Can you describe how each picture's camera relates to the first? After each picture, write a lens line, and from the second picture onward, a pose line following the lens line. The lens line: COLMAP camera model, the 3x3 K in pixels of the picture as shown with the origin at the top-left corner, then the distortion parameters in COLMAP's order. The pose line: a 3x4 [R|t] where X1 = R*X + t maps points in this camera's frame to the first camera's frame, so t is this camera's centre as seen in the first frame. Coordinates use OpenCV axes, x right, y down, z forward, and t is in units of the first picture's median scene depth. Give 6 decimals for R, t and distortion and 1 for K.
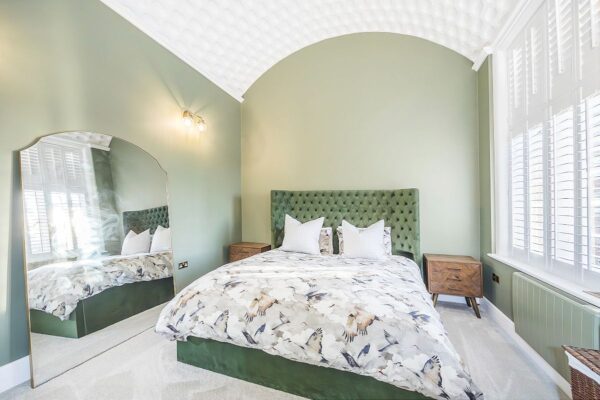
lens RADIAL K [[245.4, 0, 300.5], [0, 245.4, 201.9], [0, 0, 1]] dist [-0.000859, 0.000117]
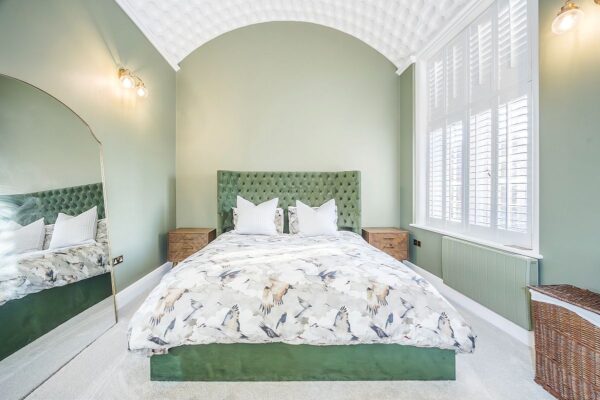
lens RADIAL K [[230.3, 0, 291.9], [0, 230.3, 189.8], [0, 0, 1]] dist [-0.001025, -0.000225]
pose [[0.941705, -0.010247, 0.336282, -0.202787], [0.003128, 0.999760, 0.021704, 0.010894], [-0.336424, -0.019387, 0.941511, 0.098428]]
